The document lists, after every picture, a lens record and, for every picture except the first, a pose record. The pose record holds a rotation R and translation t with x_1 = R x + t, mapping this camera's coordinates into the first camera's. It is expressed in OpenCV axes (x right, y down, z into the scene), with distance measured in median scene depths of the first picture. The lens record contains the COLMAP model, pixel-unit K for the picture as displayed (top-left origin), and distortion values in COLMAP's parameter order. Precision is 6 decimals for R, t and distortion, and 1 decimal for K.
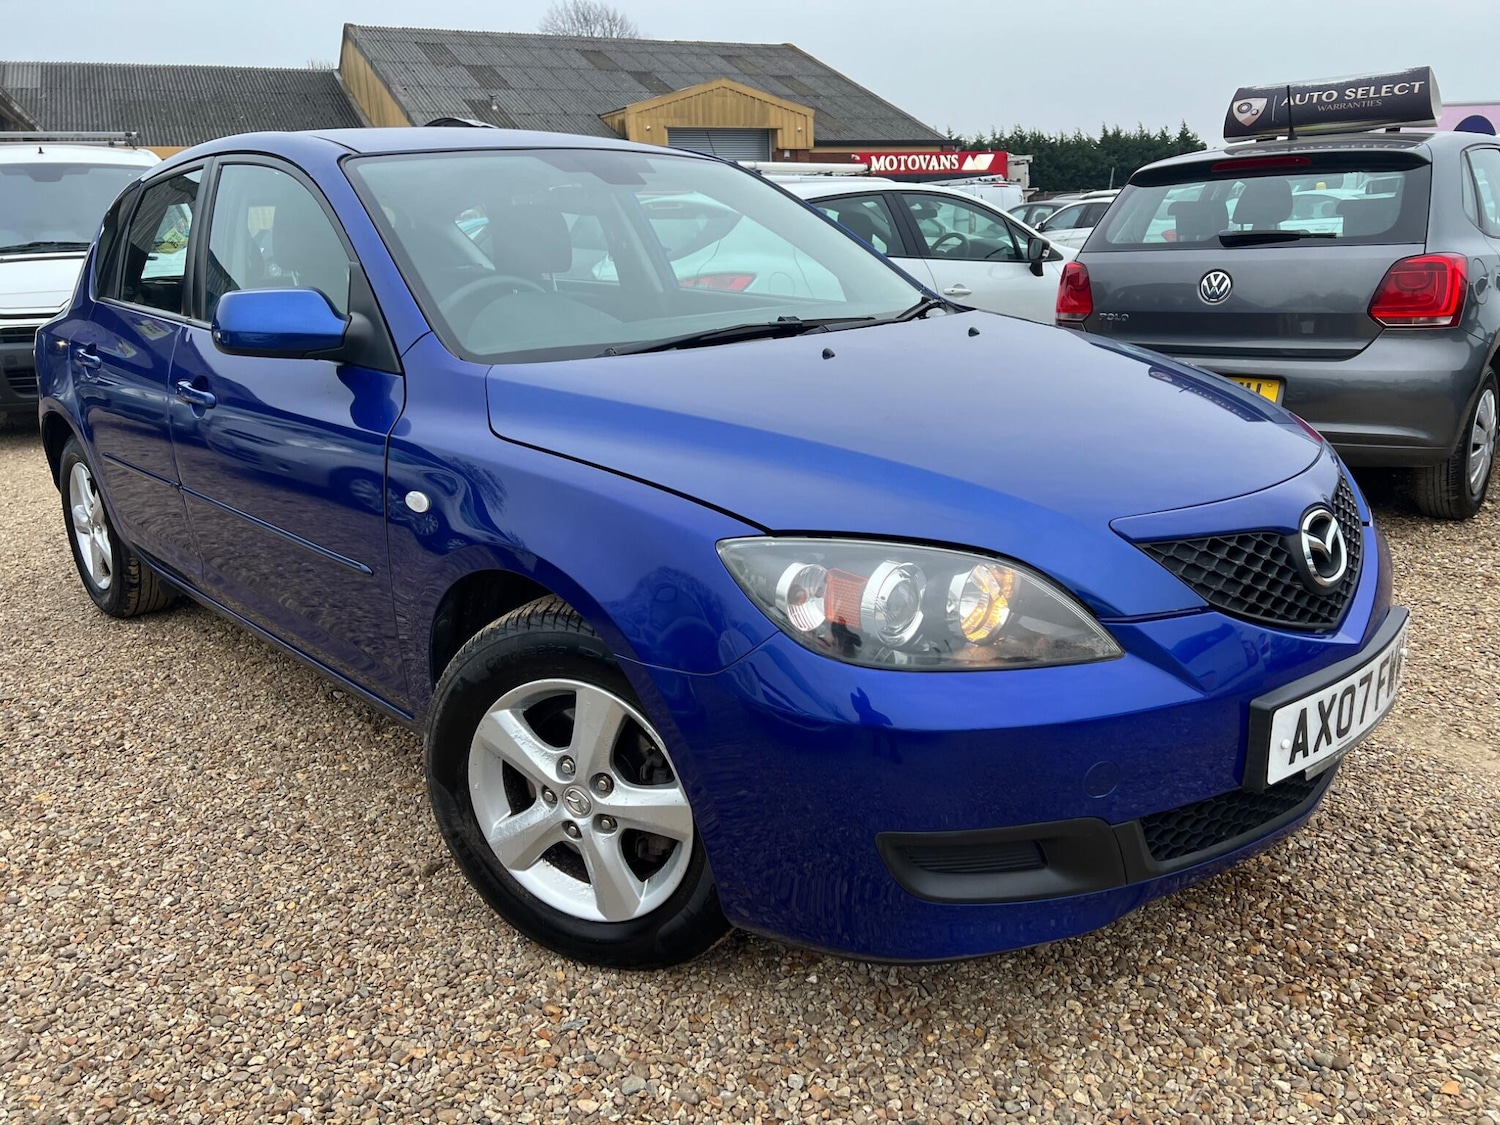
lens RADIAL K [[1054.5, 0, 756.6], [0, 1054.5, 553.7], [0, 0, 1]] dist [0.052067, -0.051766]
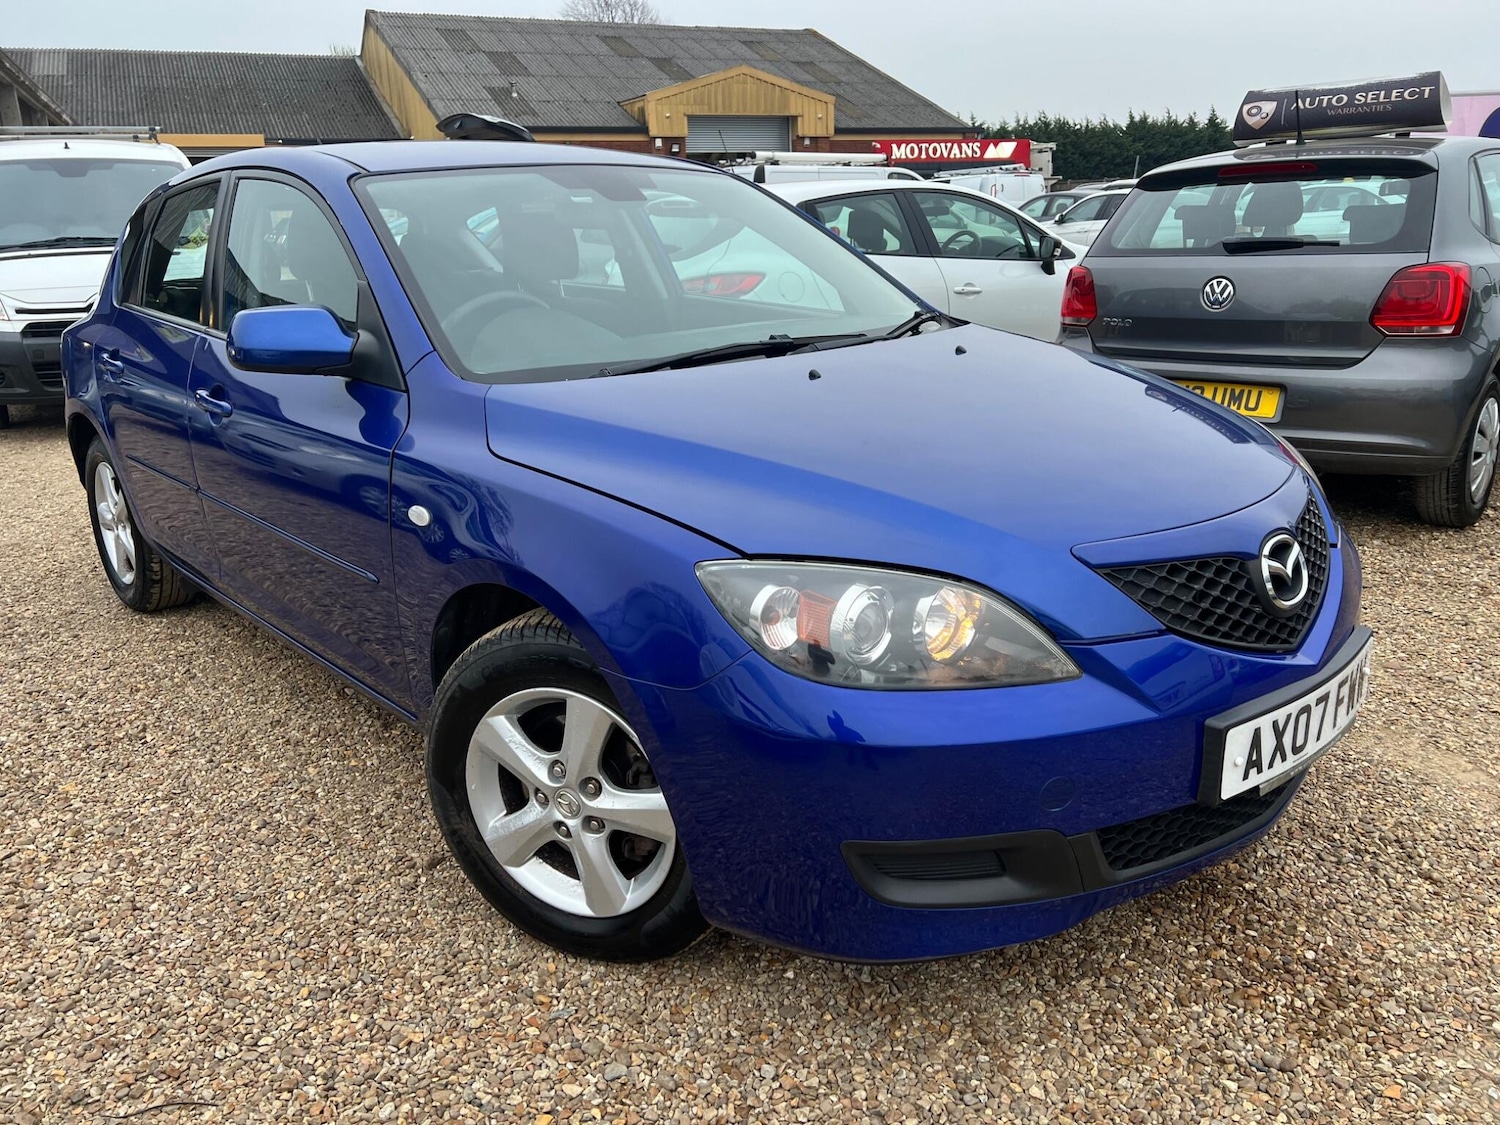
lens RADIAL K [[1055.1, 0, 750.0], [0, 1055.1, 562.5], [0, 0, 1]] dist [0.049947, -0.048382]
pose [[0.999688, 0.010001, -0.022873, 0.031905], [-0.009554, 0.999763, 0.019562, -0.026621], [0.023063, -0.019338, 0.999547, -0.042574]]
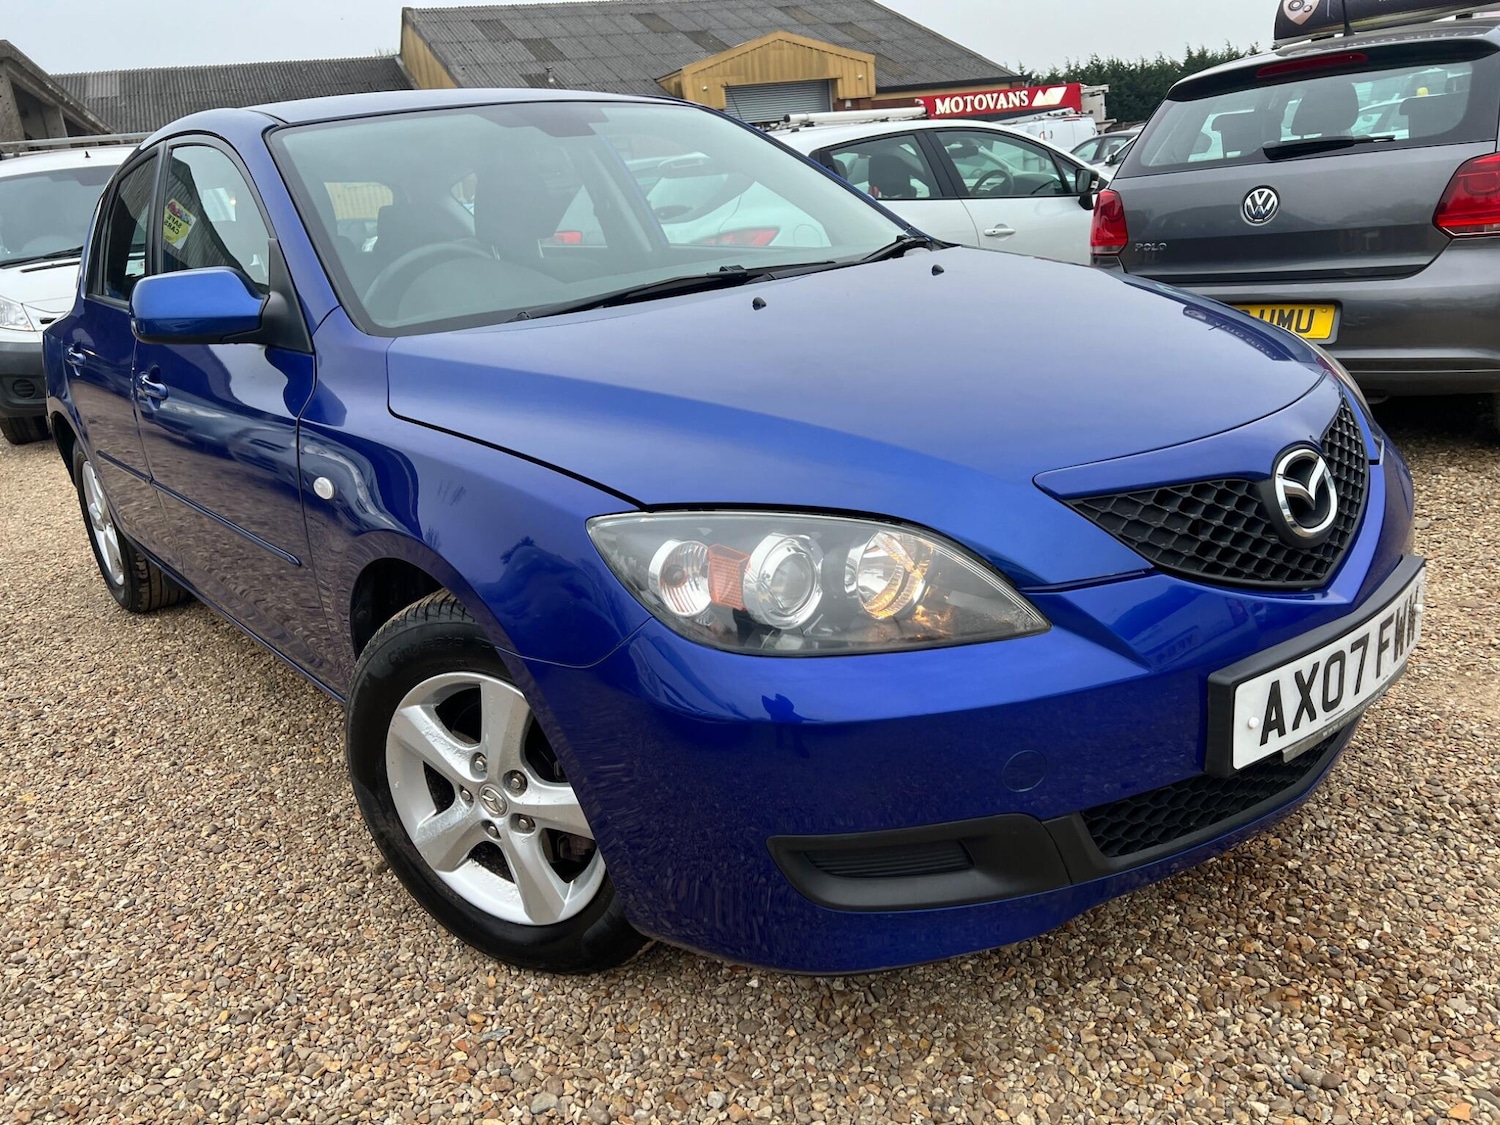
lens RADIAL K [[1053.3, 0, 750.0], [0, 1053.3, 562.5], [0, 0, 1]] dist [0.052185, -0.051933]
pose [[0.995167, -0.040821, -0.089310, 0.140444], [0.044538, 0.998205, 0.040030, -0.003840], [0.087516, -0.043815, 0.995199, 0.088270]]
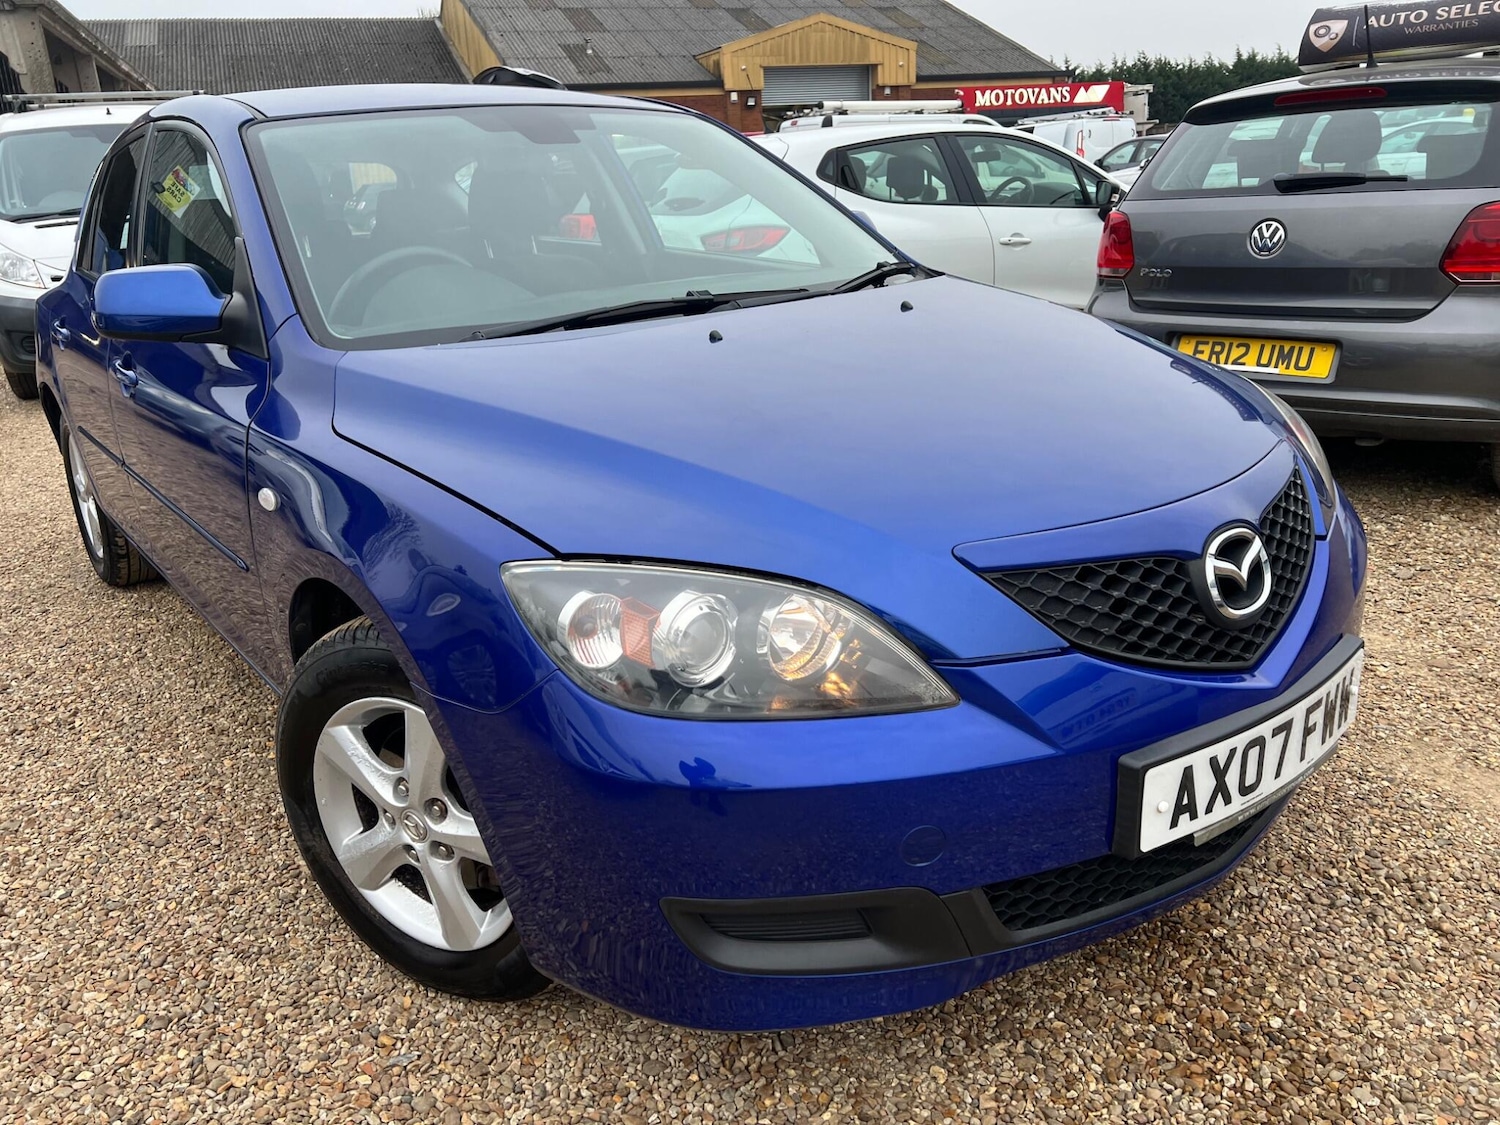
lens RADIAL K [[1052.3, 0, 753.8], [0, 1052.3, 566.9], [0, 0, 1]] dist [0.055005, -0.054604]
pose [[0.994731, 0.017678, -0.100987, 0.206383], [-0.011564, 0.998083, 0.060807, -0.051568], [0.101868, -0.059318, 0.993028, 0.104483]]
